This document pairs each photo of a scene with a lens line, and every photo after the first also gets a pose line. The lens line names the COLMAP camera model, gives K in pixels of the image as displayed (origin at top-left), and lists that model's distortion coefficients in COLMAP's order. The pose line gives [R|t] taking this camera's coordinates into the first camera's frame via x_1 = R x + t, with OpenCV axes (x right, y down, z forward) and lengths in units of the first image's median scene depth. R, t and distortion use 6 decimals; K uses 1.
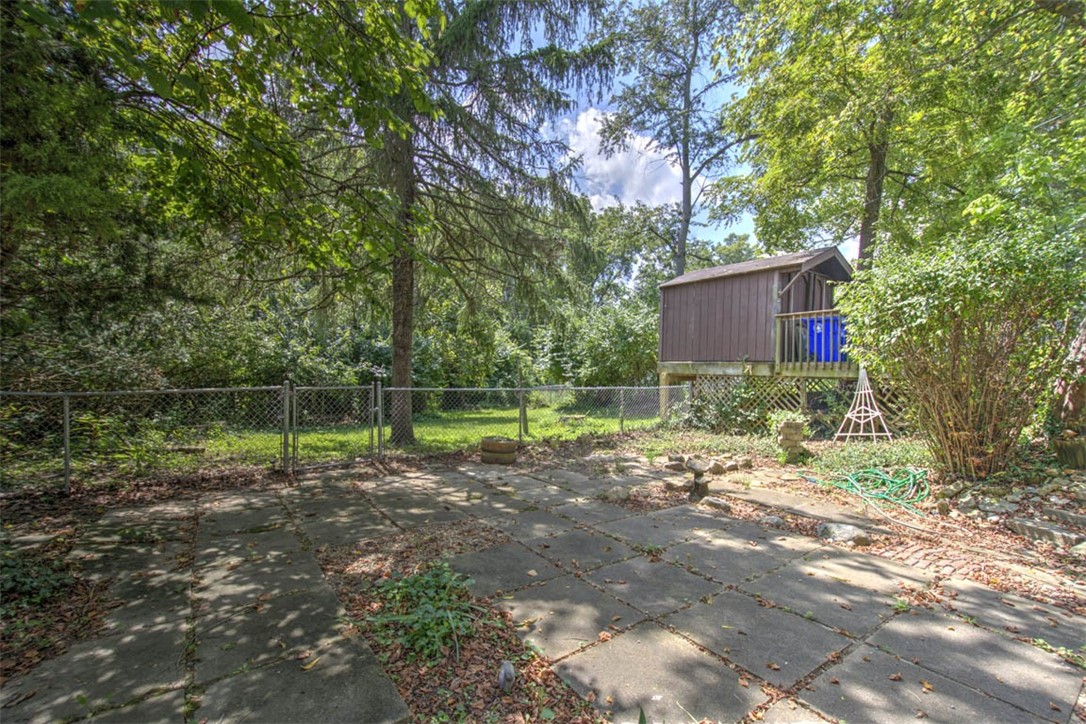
lens RADIAL K [[462.5, 0, 541.4], [0, 462.5, 373.9], [0, 0, 1]] dist [0.007020, 0.000074]
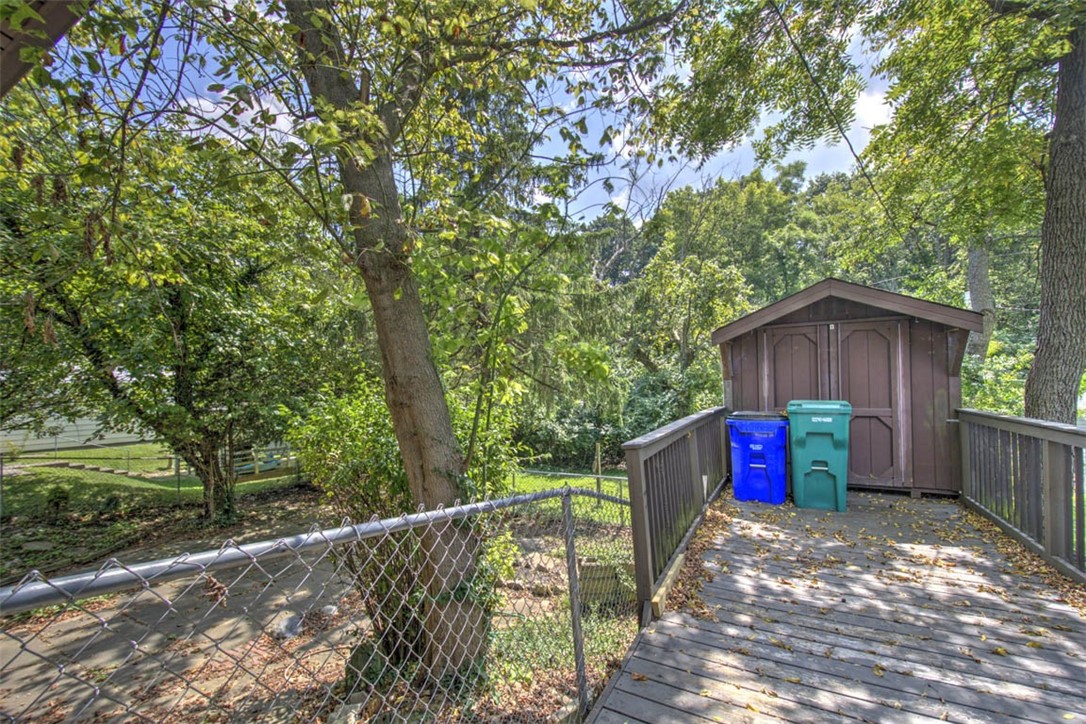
lens RADIAL K [[462.5, 0, 541.4], [0, 462.5, 373.9], [0, 0, 1]] dist [0.007020, 0.000074]
pose [[0.425592, -0.050481, -0.903506, 1.976633], [0.029194, 0.998689, -0.042047, -0.300217], [0.904444, -0.008482, 0.426508, 0.946155]]
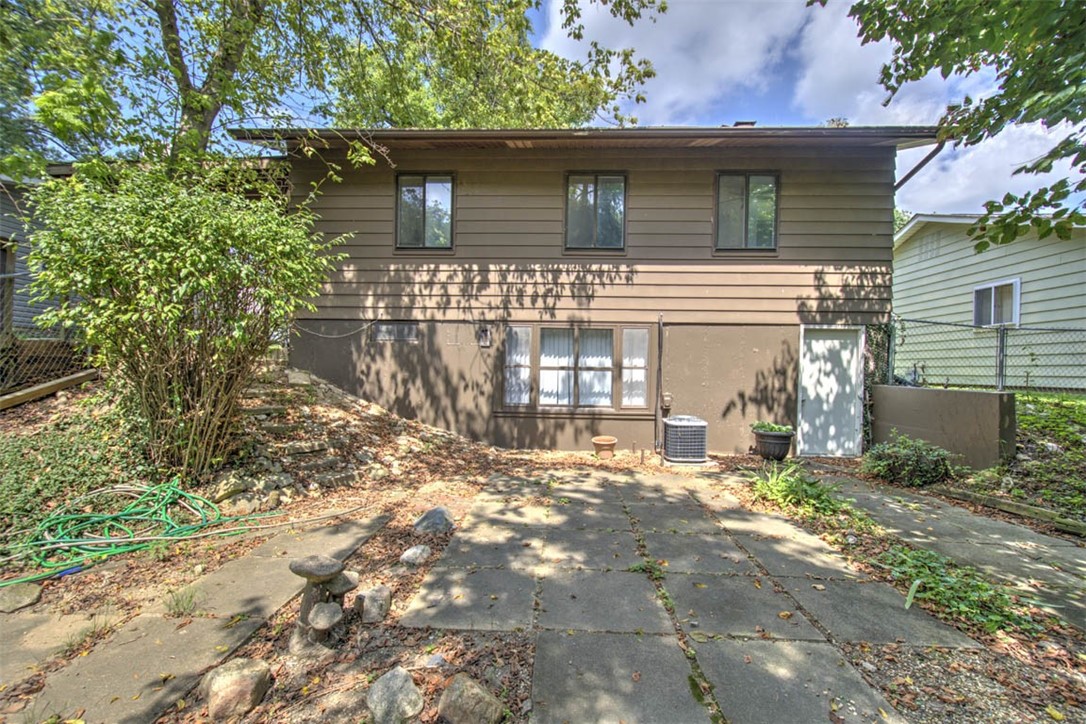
lens RADIAL K [[462.5, 0, 541.4], [0, 462.5, 373.9], [0, 0, 1]] dist [0.007020, 0.000074]
pose [[-0.788139, -0.050431, 0.613428, -0.082499], [-0.041891, 0.998722, 0.028285, 0.005290], [-0.614071, -0.003405, -0.789244, 1.404450]]
